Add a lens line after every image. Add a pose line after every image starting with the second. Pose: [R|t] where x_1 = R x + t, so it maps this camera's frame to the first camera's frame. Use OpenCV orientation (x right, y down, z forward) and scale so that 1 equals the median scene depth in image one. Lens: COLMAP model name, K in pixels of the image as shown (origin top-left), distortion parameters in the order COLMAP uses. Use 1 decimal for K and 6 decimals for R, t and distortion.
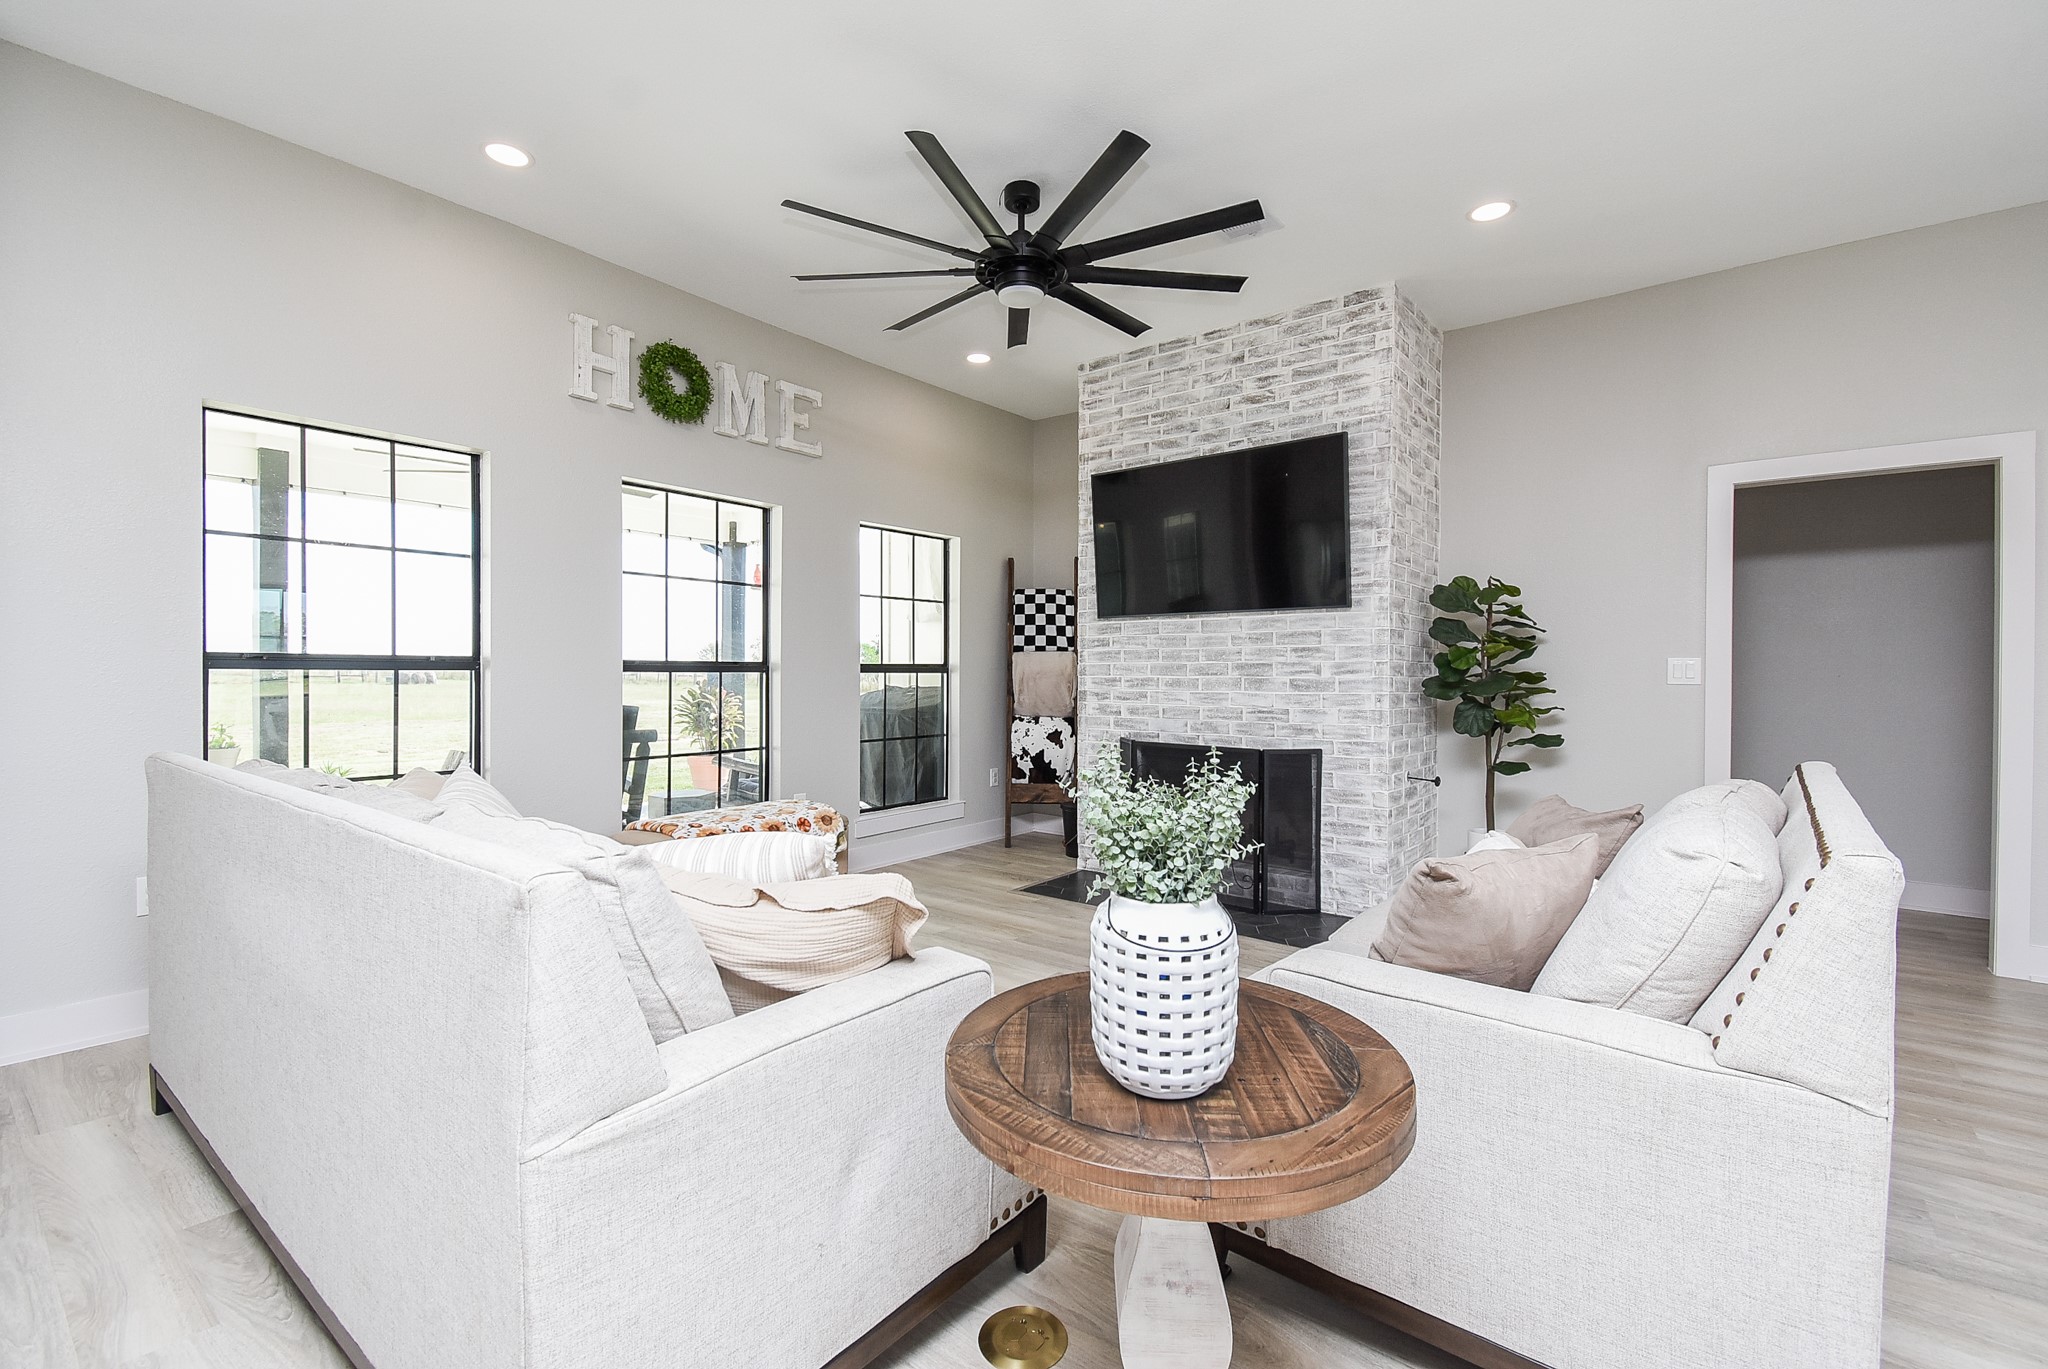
lens RADIAL K [[900.0, 0, 1031.3], [0, 900.0, 681.2], [0, 0, 1]] dist [0.000846, 0.000047]
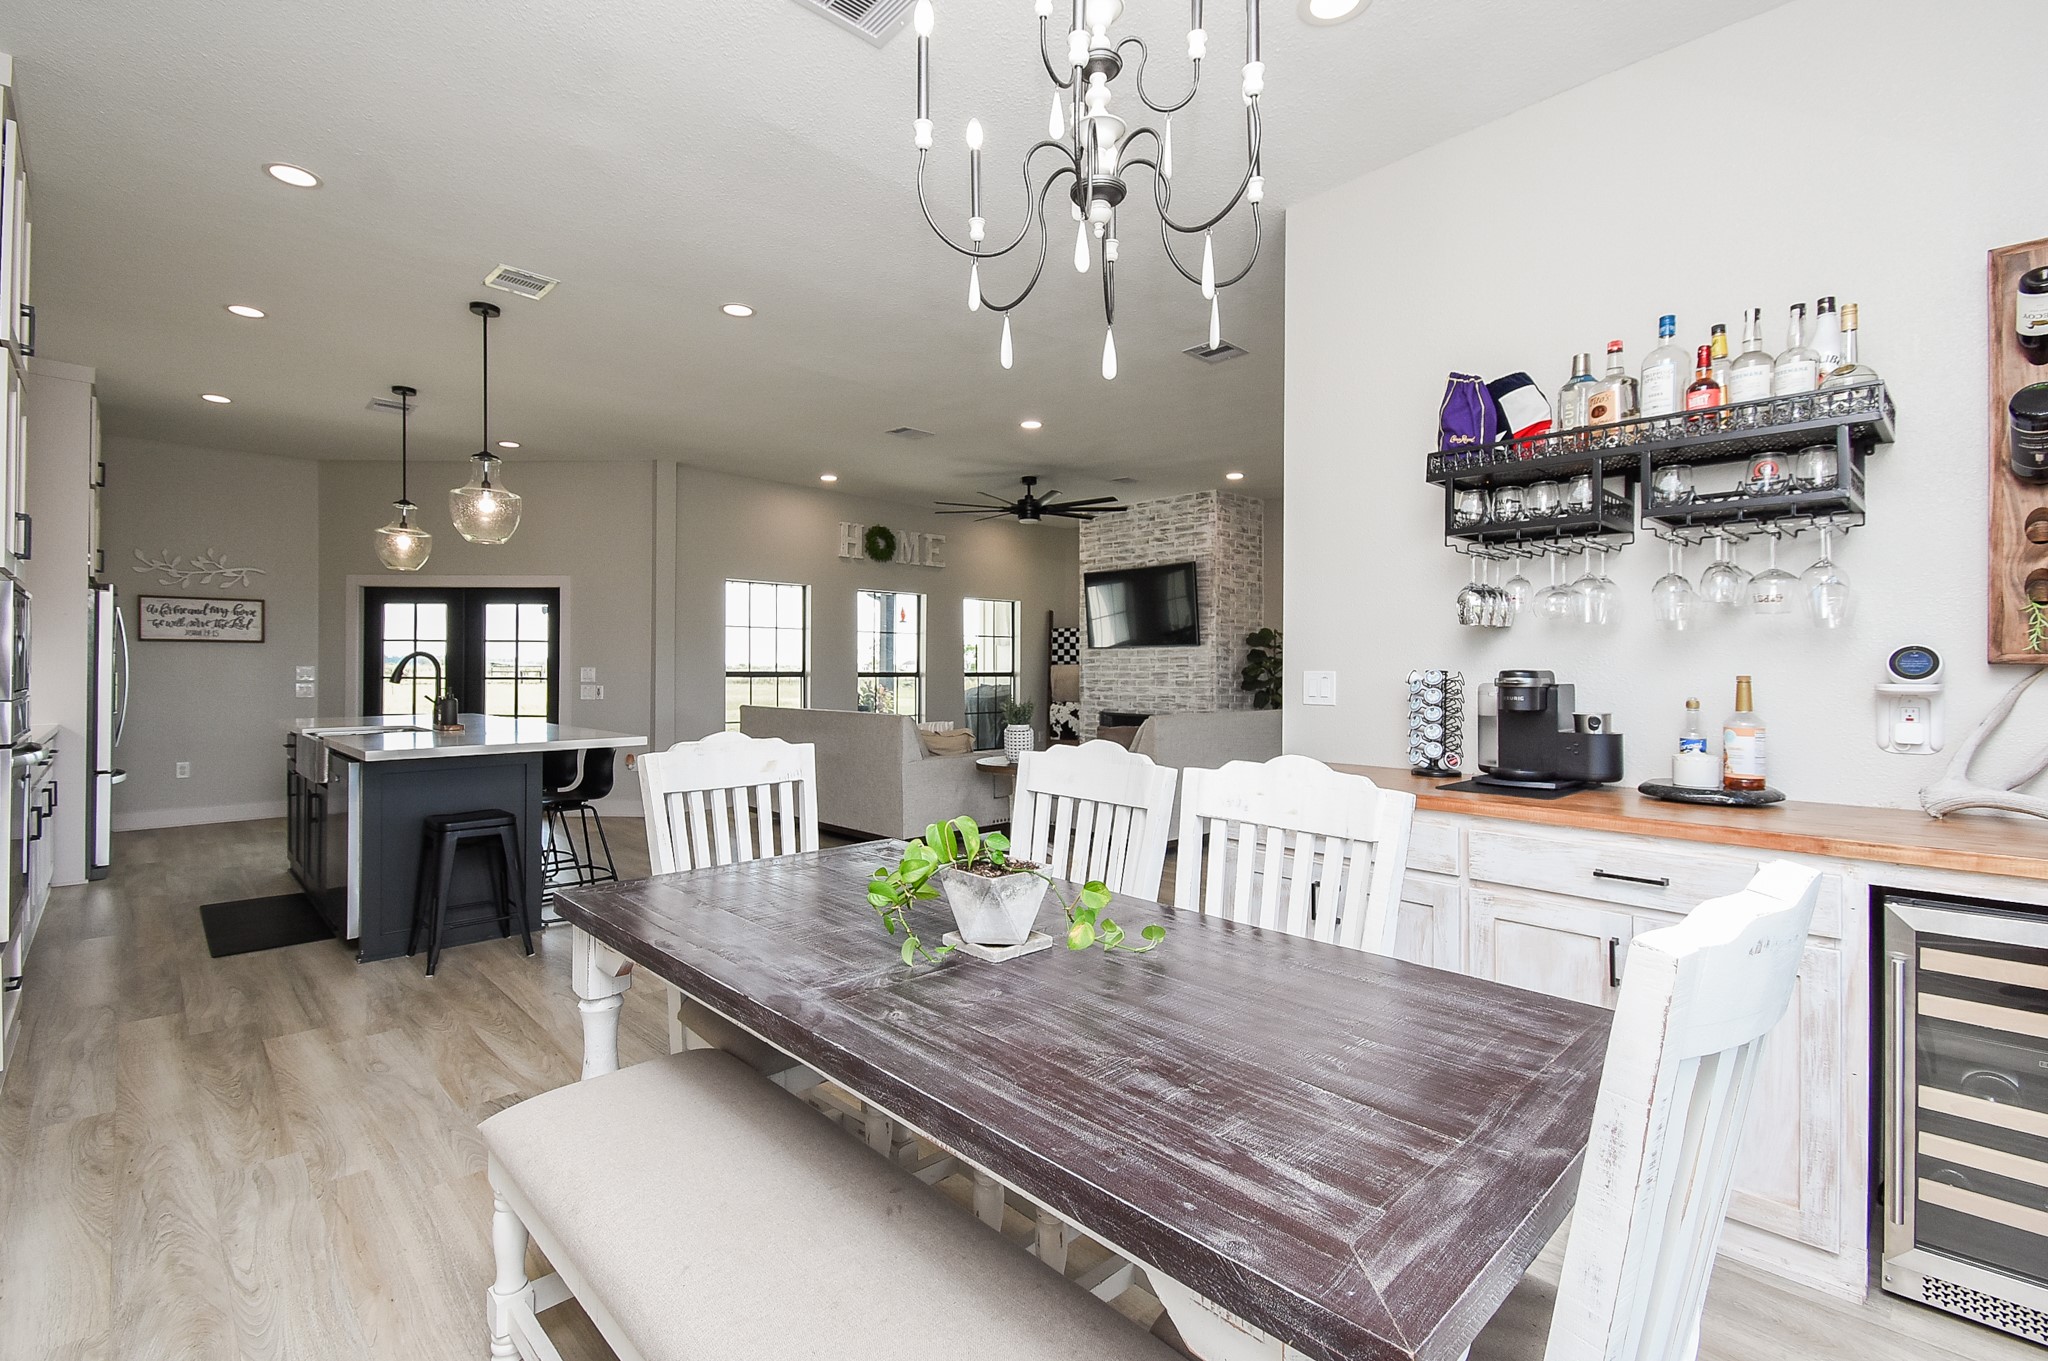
lens RADIAL K [[917.6, 0, 1007.5], [0, 917.6, 670.8], [0, 0, 1]] dist [0.002075, 0.000175]
pose [[0.988918, -0.002116, -0.148444, 0.207535], [0.000519, 0.999942, -0.010794, -0.001906], [0.148459, 0.010598, 0.988862, -1.006536]]
